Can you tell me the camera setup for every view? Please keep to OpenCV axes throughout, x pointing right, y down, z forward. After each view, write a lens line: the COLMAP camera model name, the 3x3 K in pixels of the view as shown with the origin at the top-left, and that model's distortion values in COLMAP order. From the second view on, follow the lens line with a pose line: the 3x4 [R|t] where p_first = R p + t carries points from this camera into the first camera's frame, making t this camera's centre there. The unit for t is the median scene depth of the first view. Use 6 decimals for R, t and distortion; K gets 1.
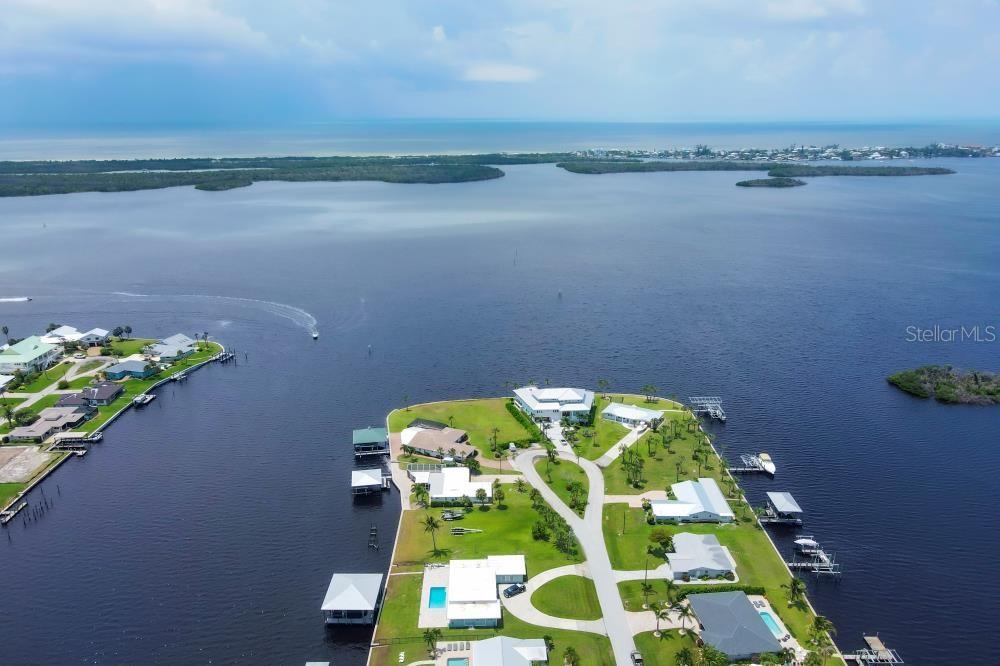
lens RADIAL K [[701.7, 0, 500.1], [0, 701.7, 333.7], [0, 0, 1]] dist [0.009728, 0.009362]
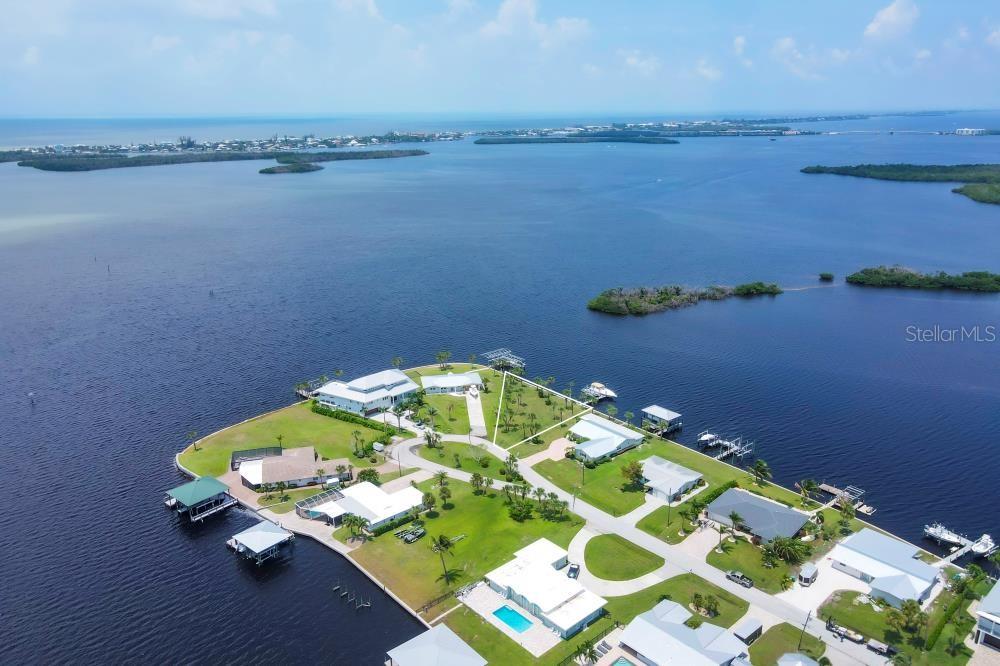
lens RADIAL K [[701.7, 0, 500.0], [0, 701.7, 331.0], [0, 0, 1]] dist [0.009728, 0.009362]
pose [[0.780109, -0.194608, 0.594607, -0.351725], [0.189425, 0.979254, 0.071978, -0.009870], [-0.596279, 0.056483, 0.800788, 0.224797]]
